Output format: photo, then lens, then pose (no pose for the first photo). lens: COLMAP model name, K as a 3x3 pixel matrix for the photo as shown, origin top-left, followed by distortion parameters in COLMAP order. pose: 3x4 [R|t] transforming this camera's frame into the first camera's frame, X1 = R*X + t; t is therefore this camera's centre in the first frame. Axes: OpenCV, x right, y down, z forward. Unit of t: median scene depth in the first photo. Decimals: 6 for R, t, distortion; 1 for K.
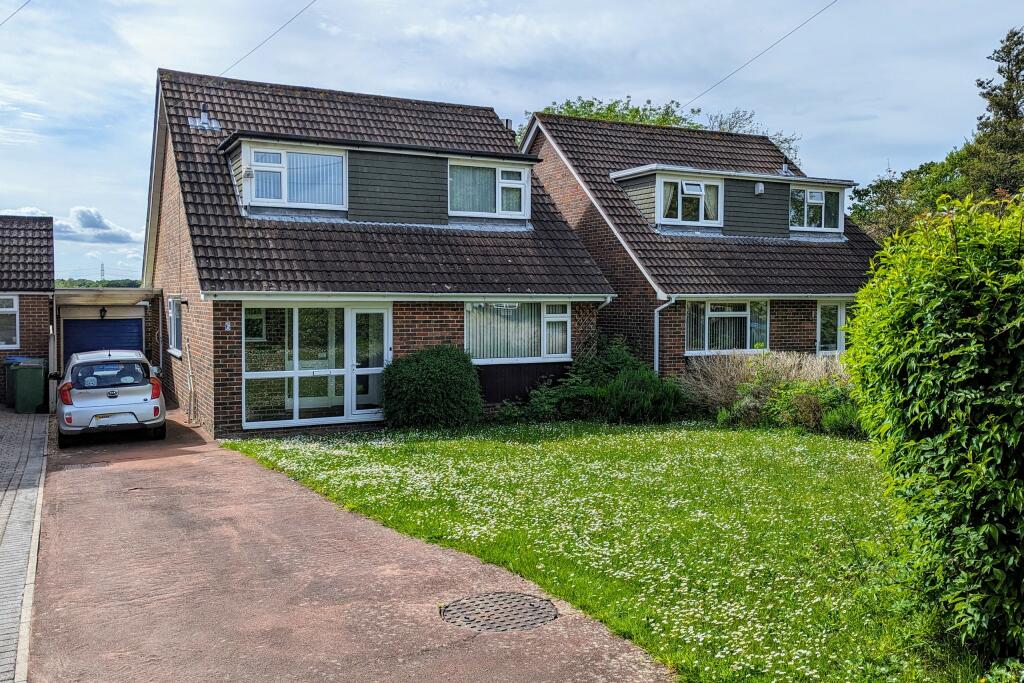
lens RADIAL K [[707.8, 0, 511.3], [0, 707.8, 336.4], [0, 0, 1]] dist [0.080471, 0.001317]
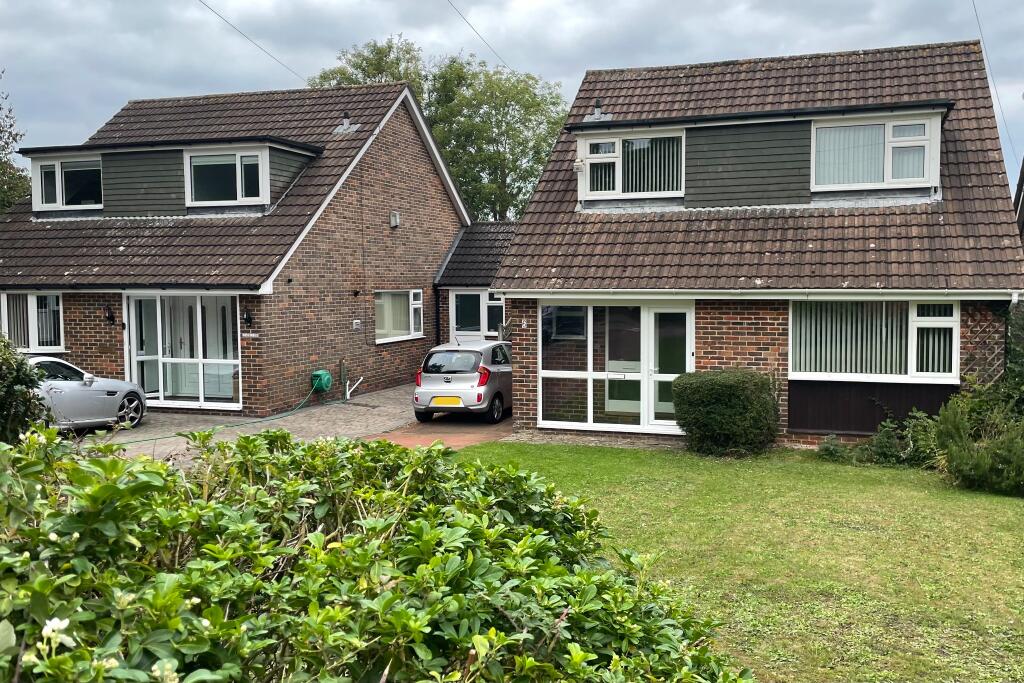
lens RADIAL K [[785.5, 0, 512.4], [0, 785.5, 347.0], [0, 0, 1]] dist [0.094773, 0.002047]
pose [[0.800054, 0.042225, -0.598441, 0.228071], [-0.035538, 0.999104, 0.022986, -0.005350], [0.598875, 0.002877, 0.800837, 0.094052]]
